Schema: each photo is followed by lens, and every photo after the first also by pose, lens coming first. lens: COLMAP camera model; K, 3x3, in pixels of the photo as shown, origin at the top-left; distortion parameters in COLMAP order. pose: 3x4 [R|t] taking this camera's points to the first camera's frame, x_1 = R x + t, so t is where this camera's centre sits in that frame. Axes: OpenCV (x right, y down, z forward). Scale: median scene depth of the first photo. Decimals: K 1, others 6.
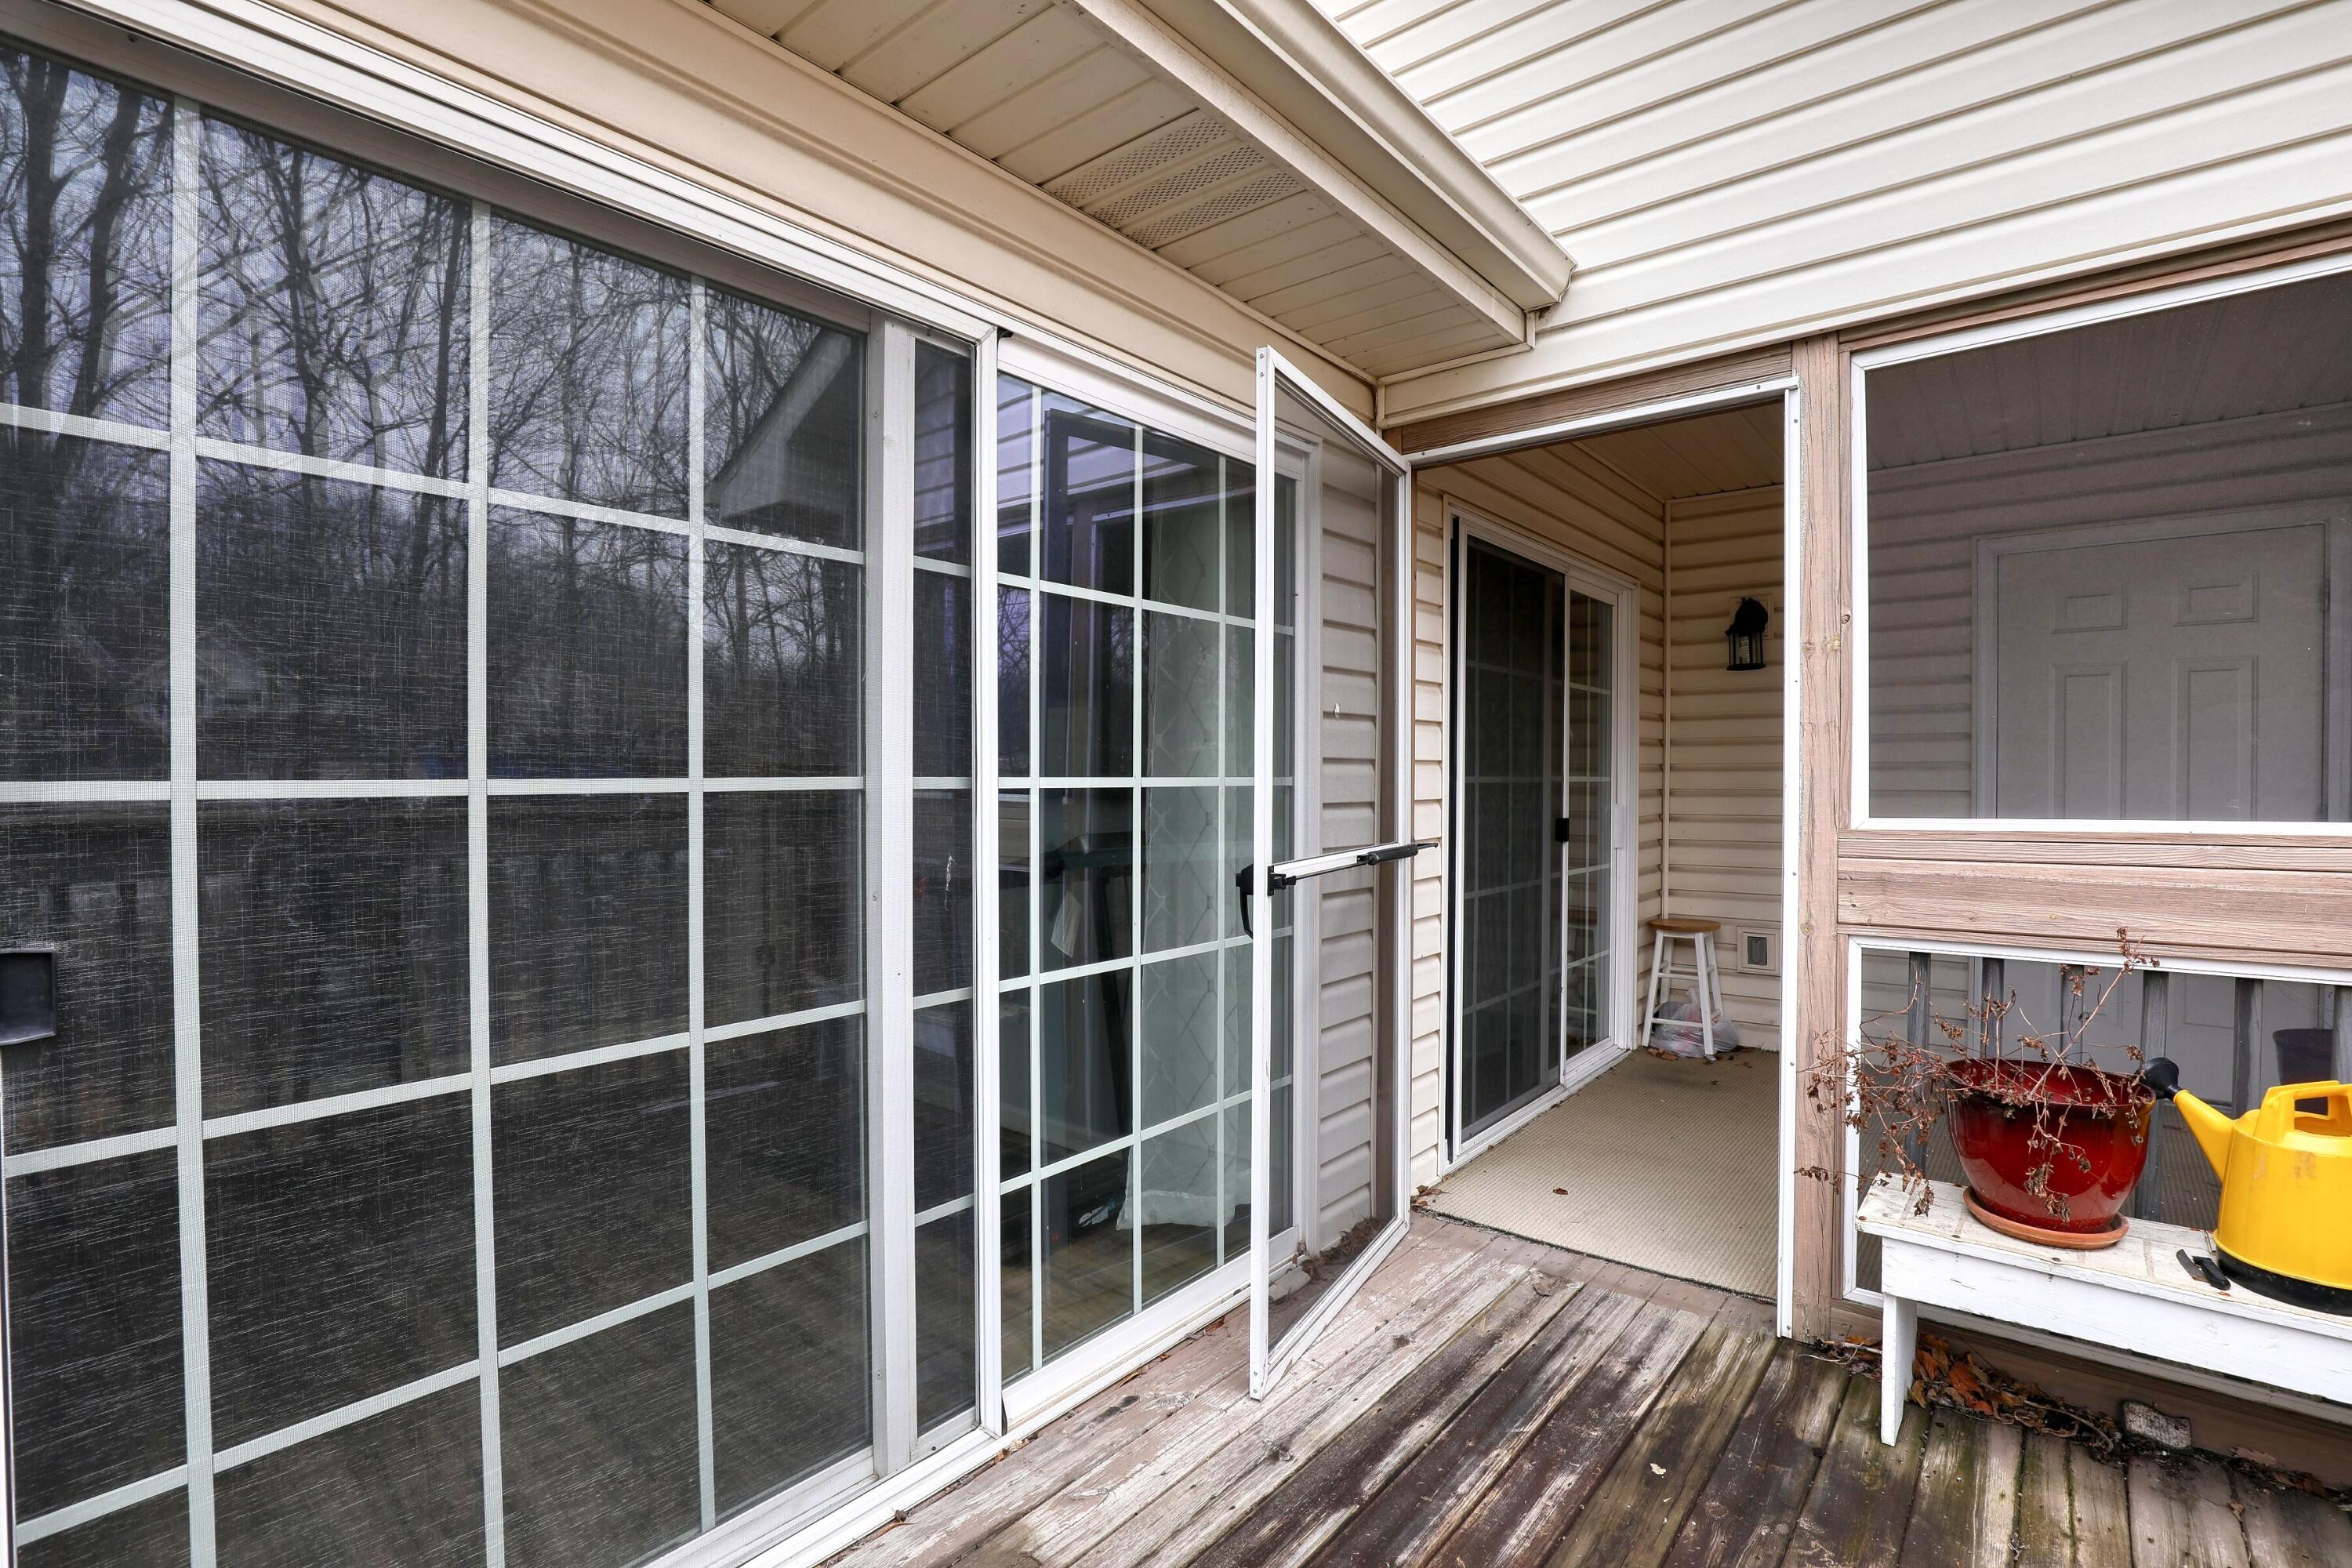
lens RADIAL K [[1093.9, 0, 1201.2], [0, 1093.9, 778.5], [0, 0, 1]] dist [-0.016396, 0.002096]
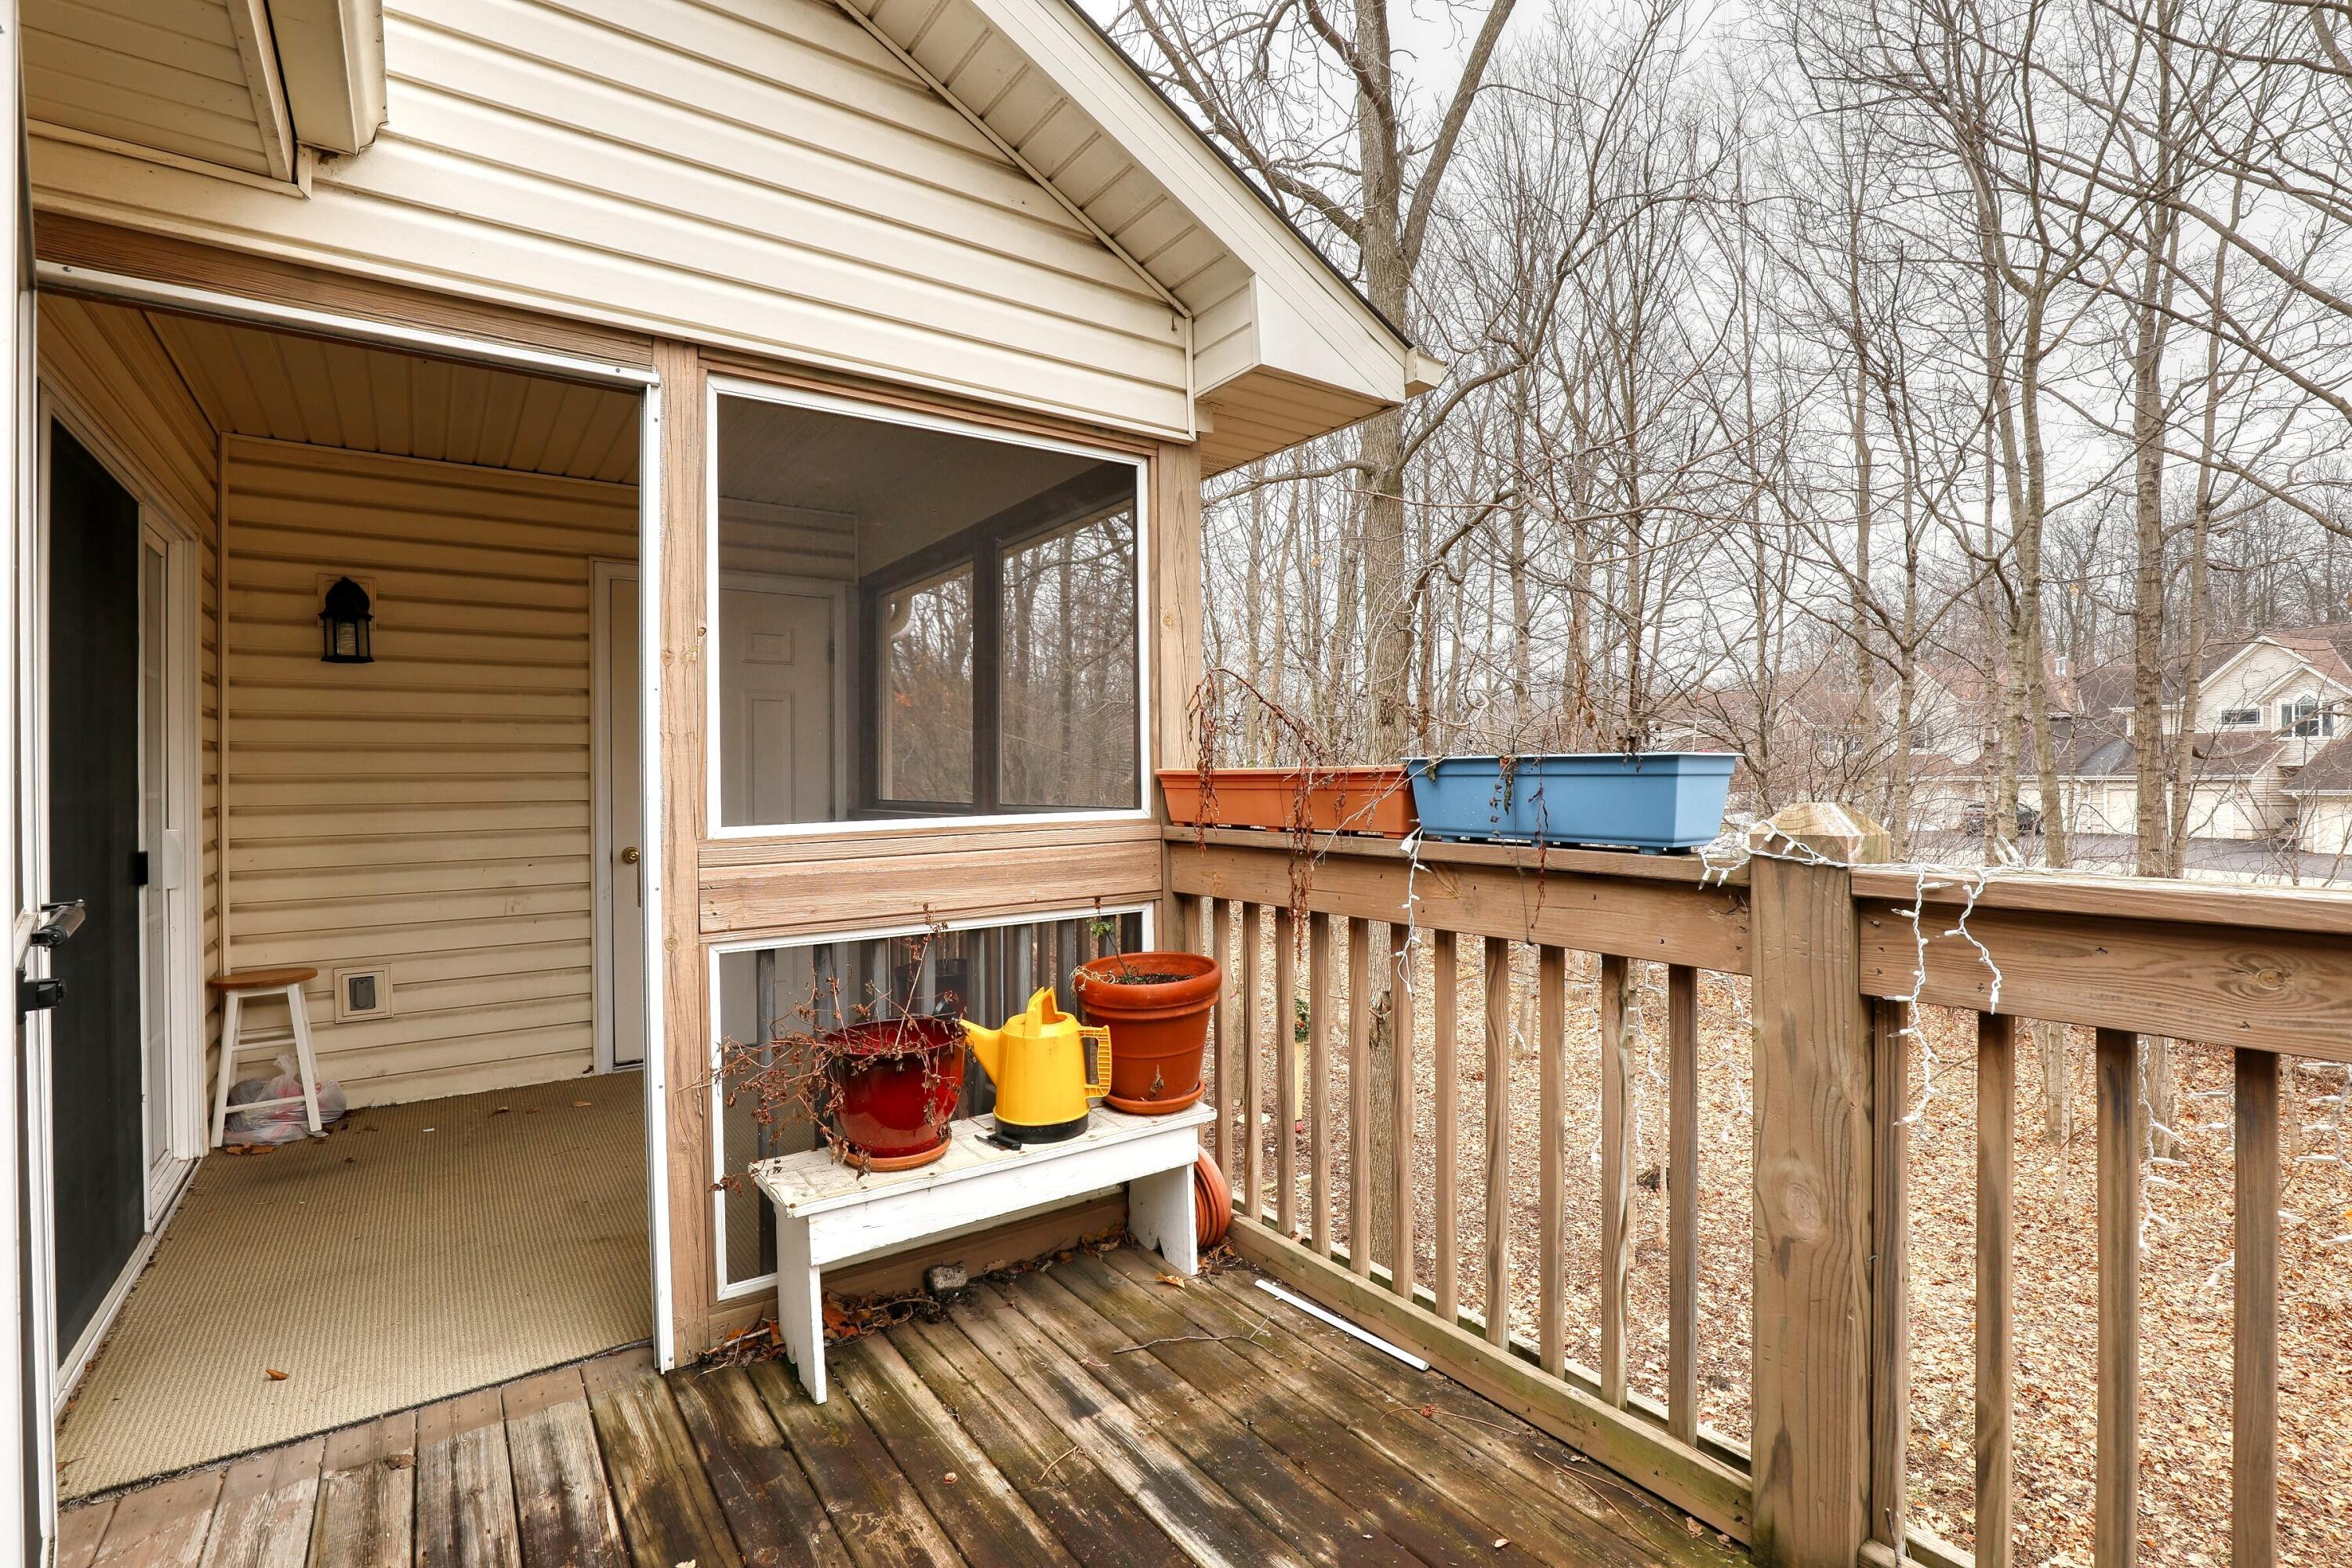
lens RADIAL K [[1093.9, 0, 1196.3], [0, 1093.9, 781.3], [0, 0, 1]] dist [-0.016396, 0.002096]
pose [[0.273354, -0.006742, 0.961890, -0.255780], [0.012610, 0.999915, 0.003425, -0.005072], [-0.961831, 0.011194, 0.273416, 0.279975]]
